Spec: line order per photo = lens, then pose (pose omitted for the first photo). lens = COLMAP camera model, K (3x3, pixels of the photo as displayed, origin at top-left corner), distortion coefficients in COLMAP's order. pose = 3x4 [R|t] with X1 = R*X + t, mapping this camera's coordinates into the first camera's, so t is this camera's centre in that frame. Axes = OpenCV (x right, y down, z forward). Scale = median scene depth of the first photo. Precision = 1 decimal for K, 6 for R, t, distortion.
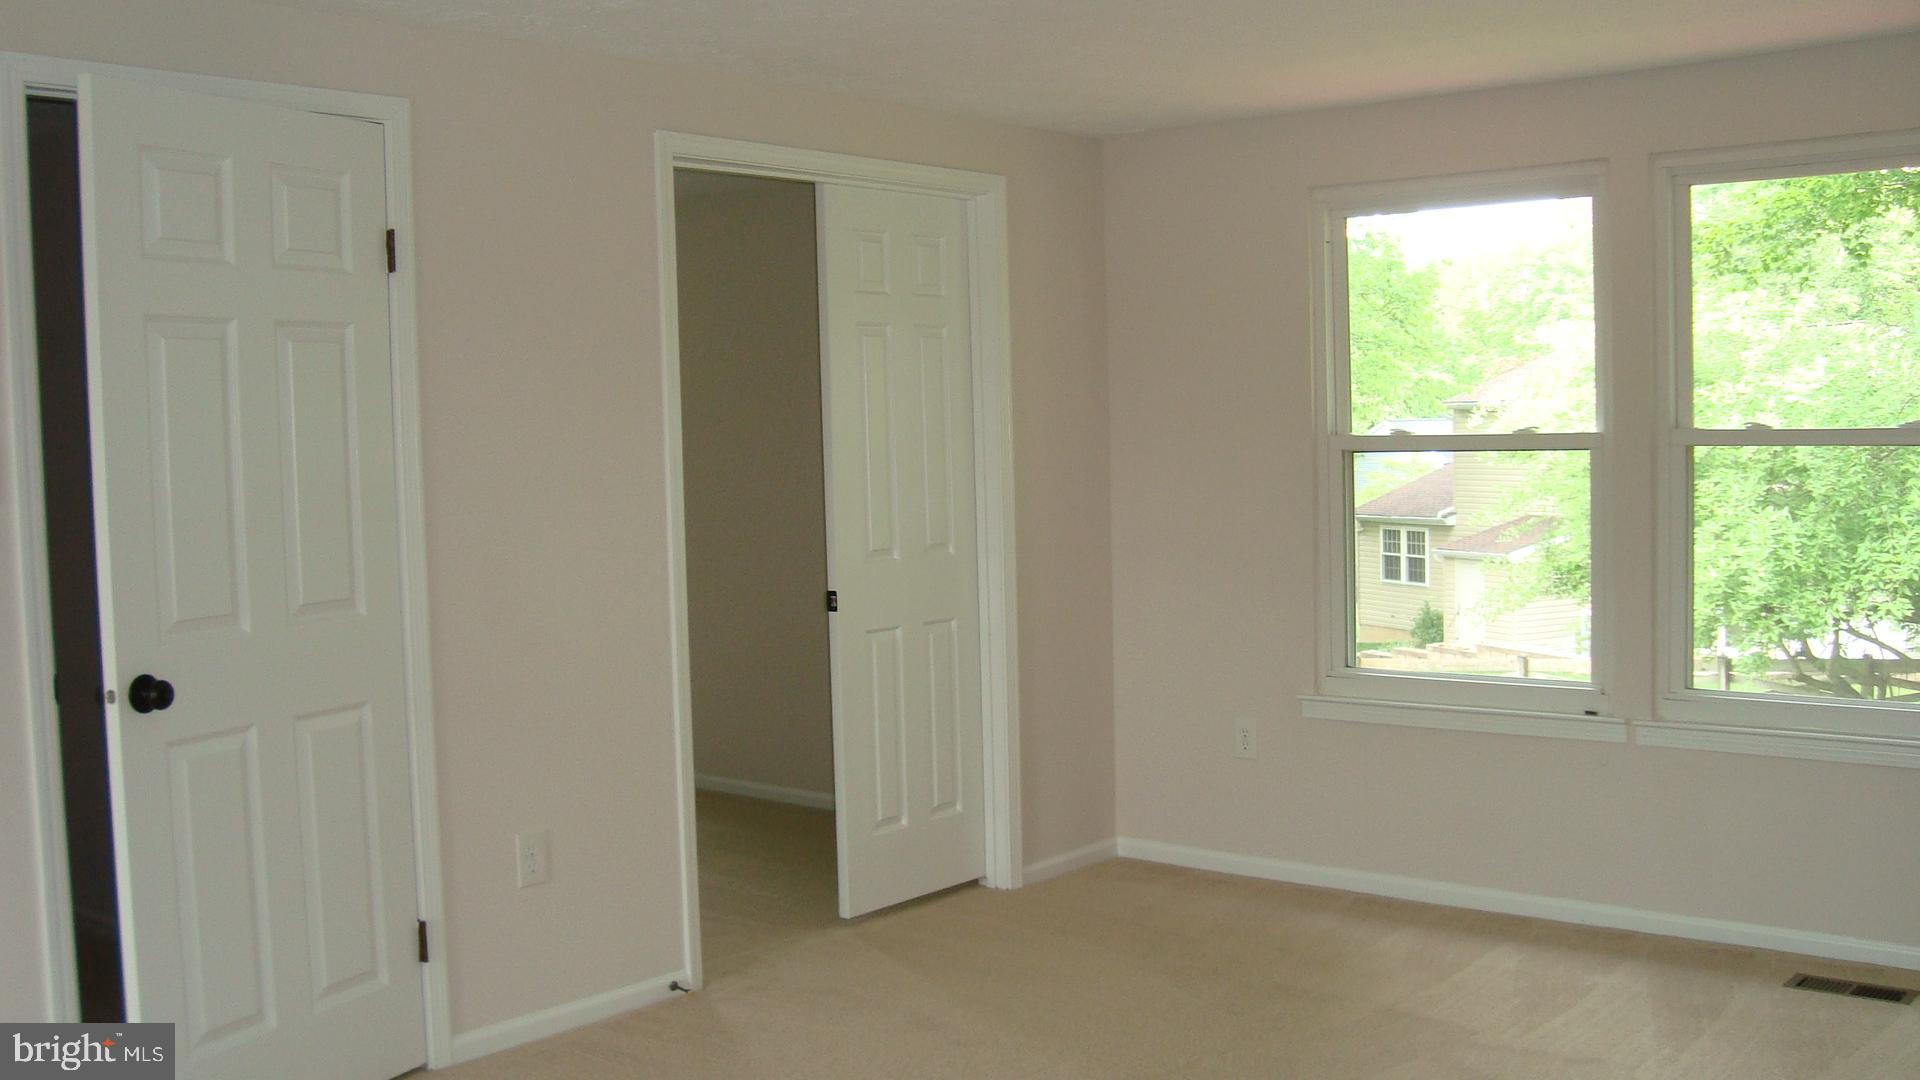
lens RADIAL K [[1854.5, 0, 968.1], [0, 1854.5, 540.5], [0, 0, 1]] dist [-0.177910, 0.162531]
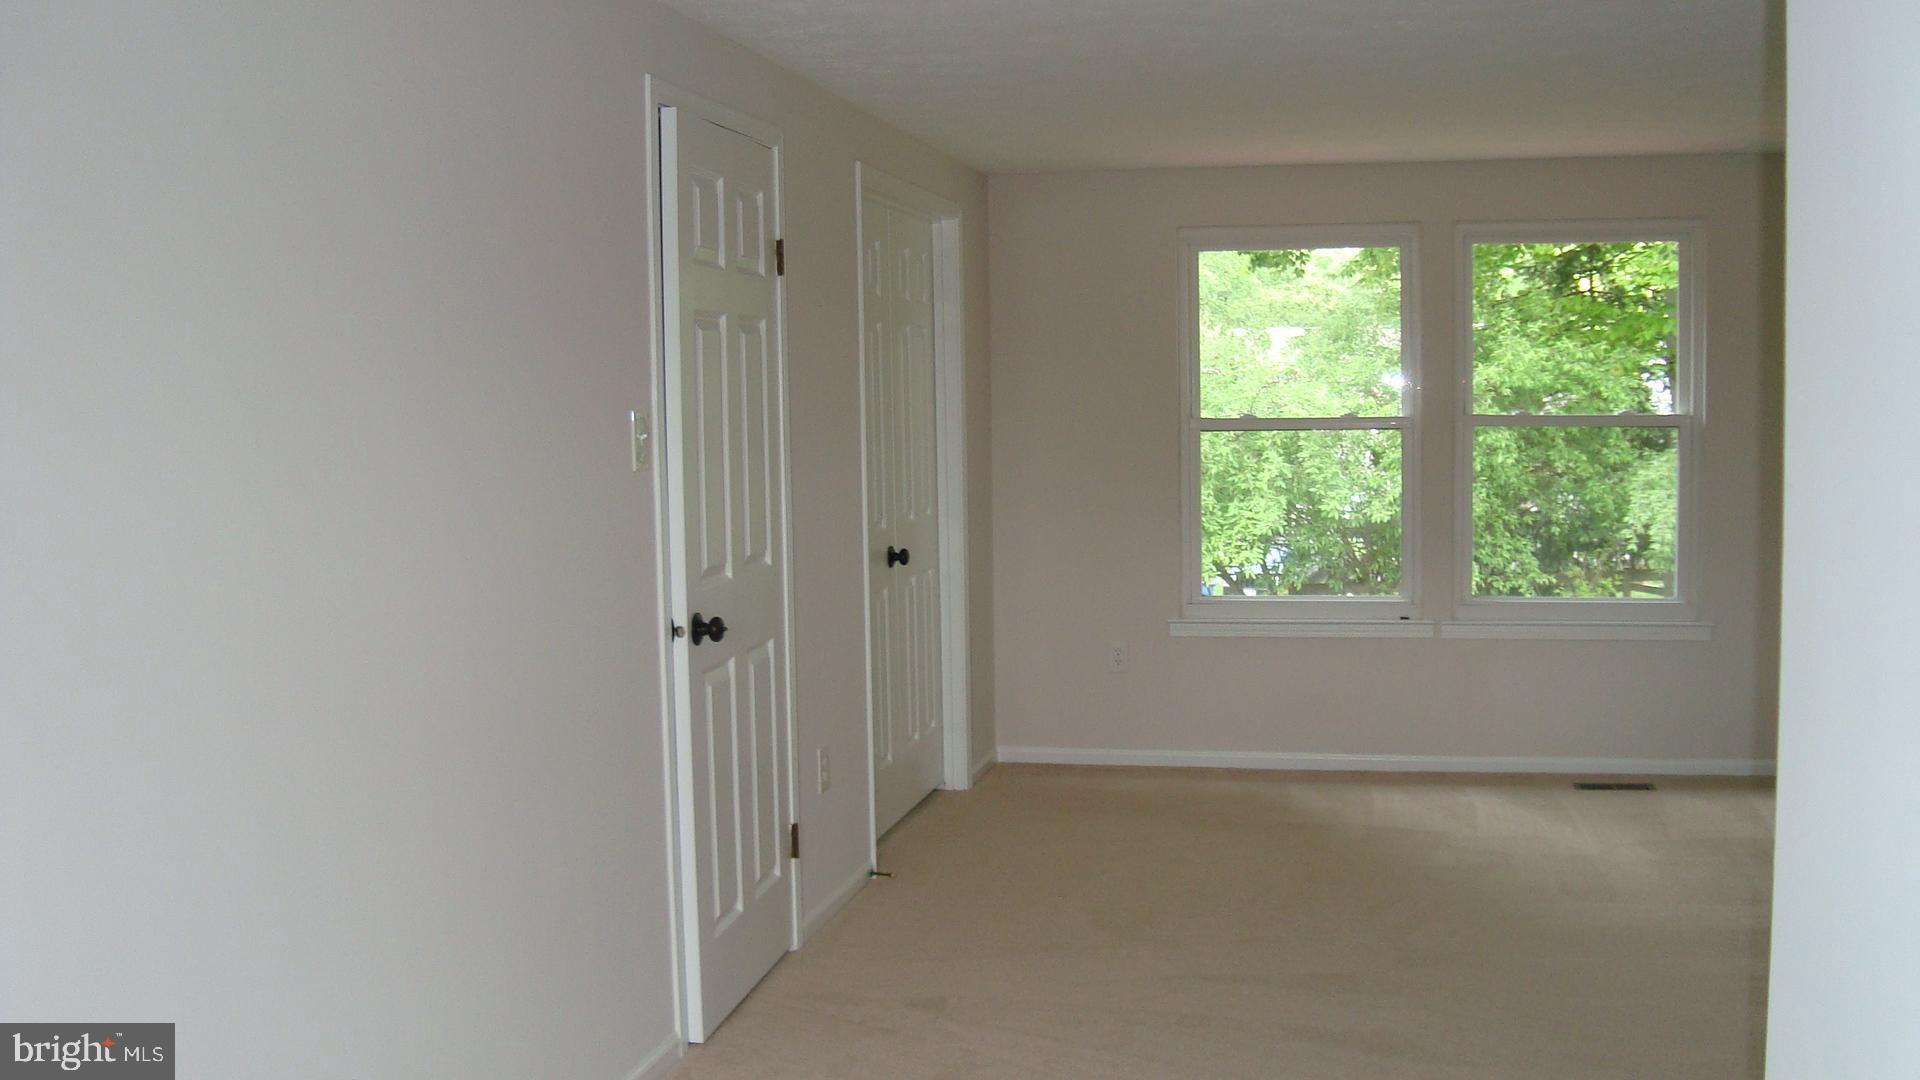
lens RADIAL K [[1854.5, 0, 968.1], [0, 1854.5, 540.5], [0, 0, 1]] dist [-0.177910, 0.162531]
pose [[0.881939, -0.024637, 0.470719, -0.551943], [0.019188, 0.999682, 0.016372, 0.005010], [-0.470972, -0.005407, 0.882131, -0.078519]]
